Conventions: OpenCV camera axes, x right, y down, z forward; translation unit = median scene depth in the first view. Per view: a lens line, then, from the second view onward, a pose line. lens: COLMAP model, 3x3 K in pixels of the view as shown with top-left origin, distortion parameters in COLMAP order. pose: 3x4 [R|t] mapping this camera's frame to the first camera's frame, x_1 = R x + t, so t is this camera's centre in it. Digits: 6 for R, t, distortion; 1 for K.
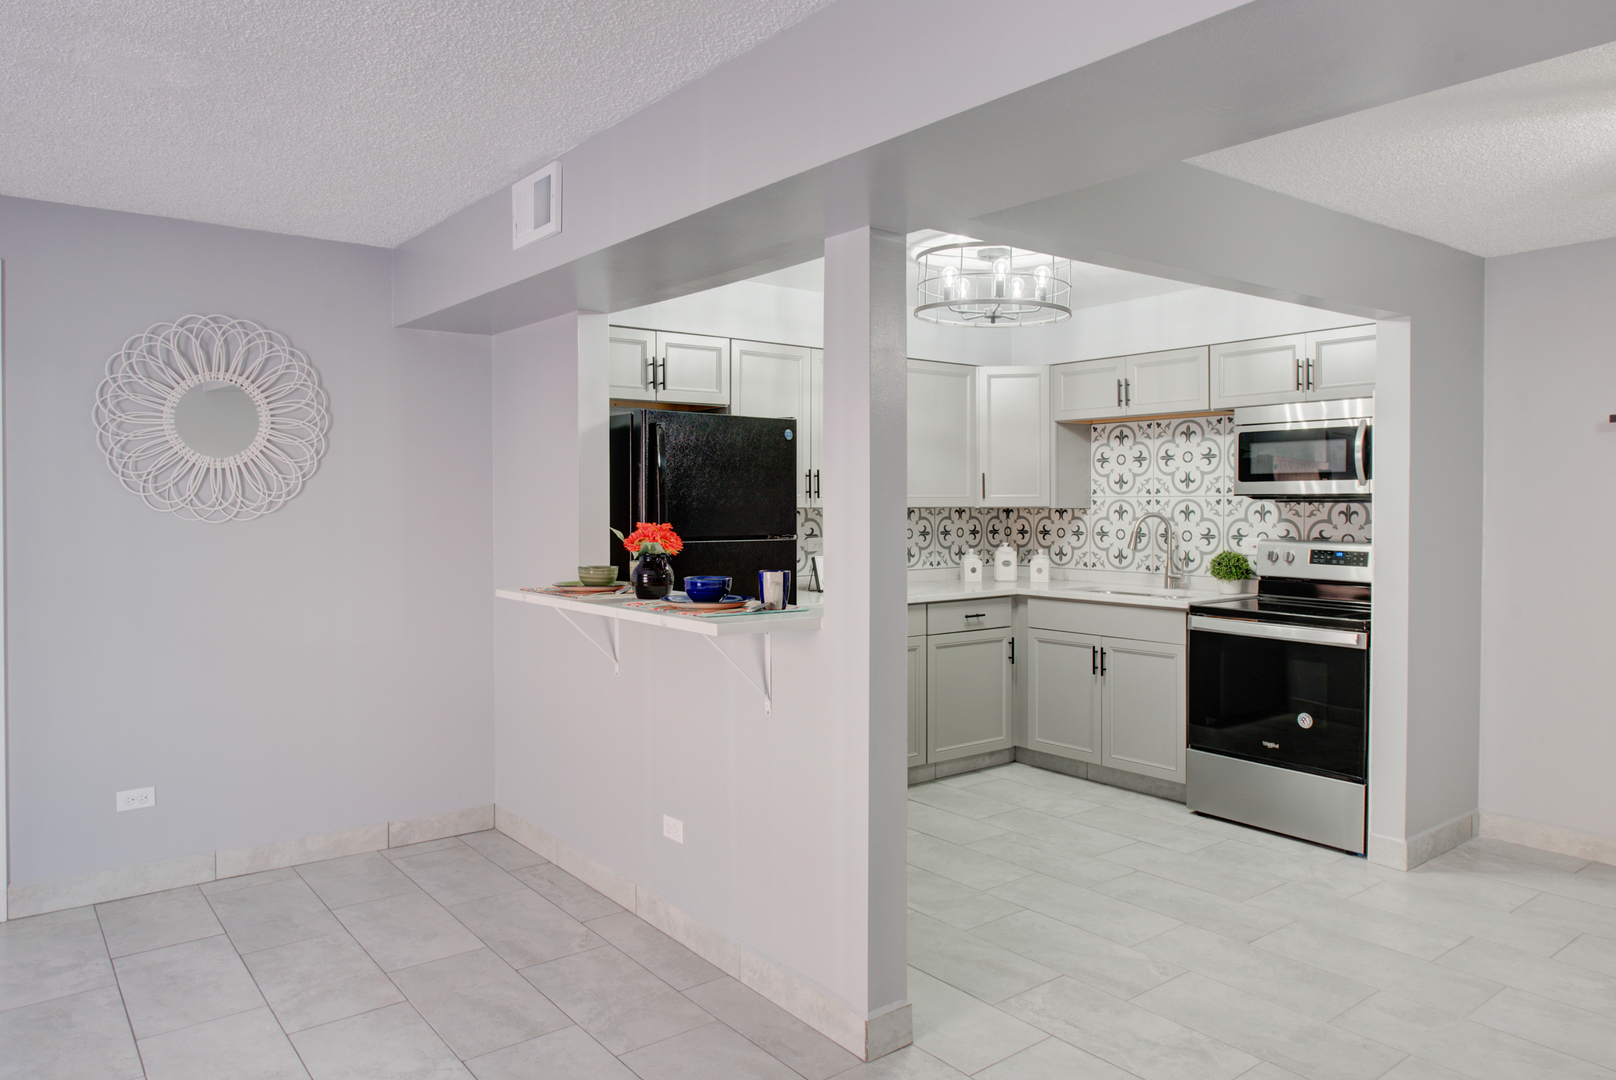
lens RADIAL K [[1080.5, 0, 833.8], [0, 1080.5, 510.9], [0, 0, 1]] dist [-0.005807, -0.006834]
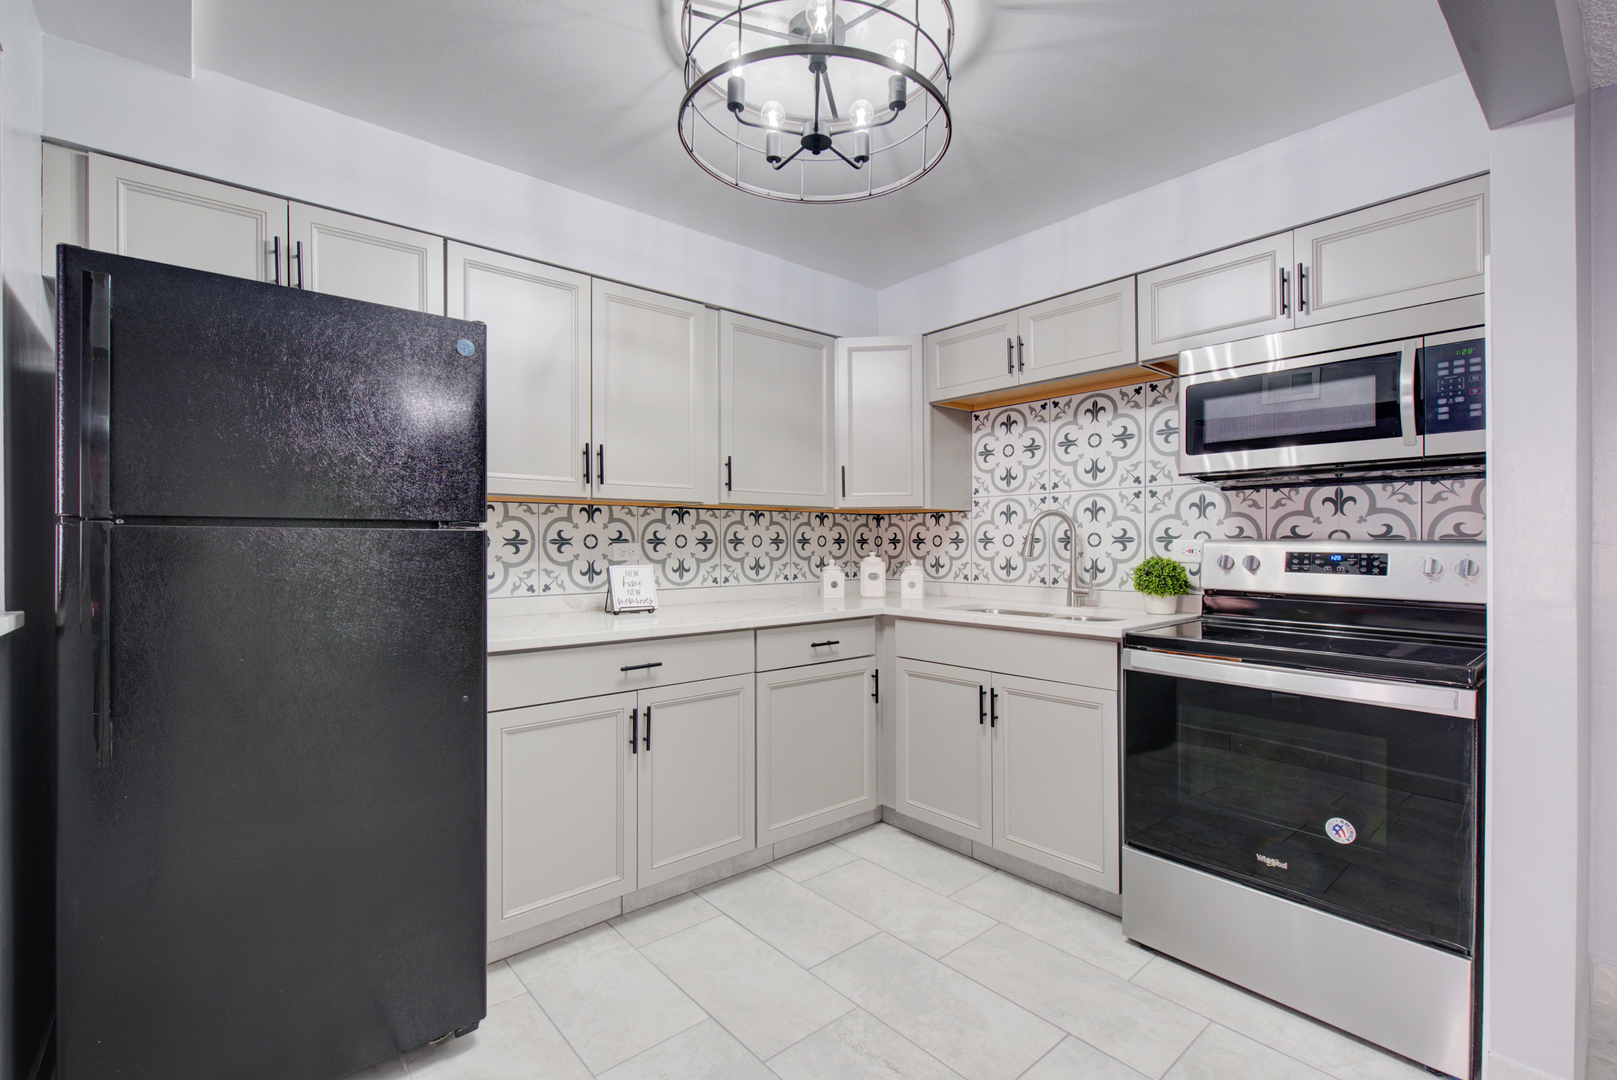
lens RADIAL K [[732.7, 0, 822.8], [0, 732.7, 540.7], [0, 0, 1]] dist [-0.014509, -0.000280]
pose [[0.998718, -0.001838, 0.050586, 0.106817], [0.002265, 0.999962, -0.008391, 0.029694], [-0.050569, 0.008494, 0.998684, 0.502794]]
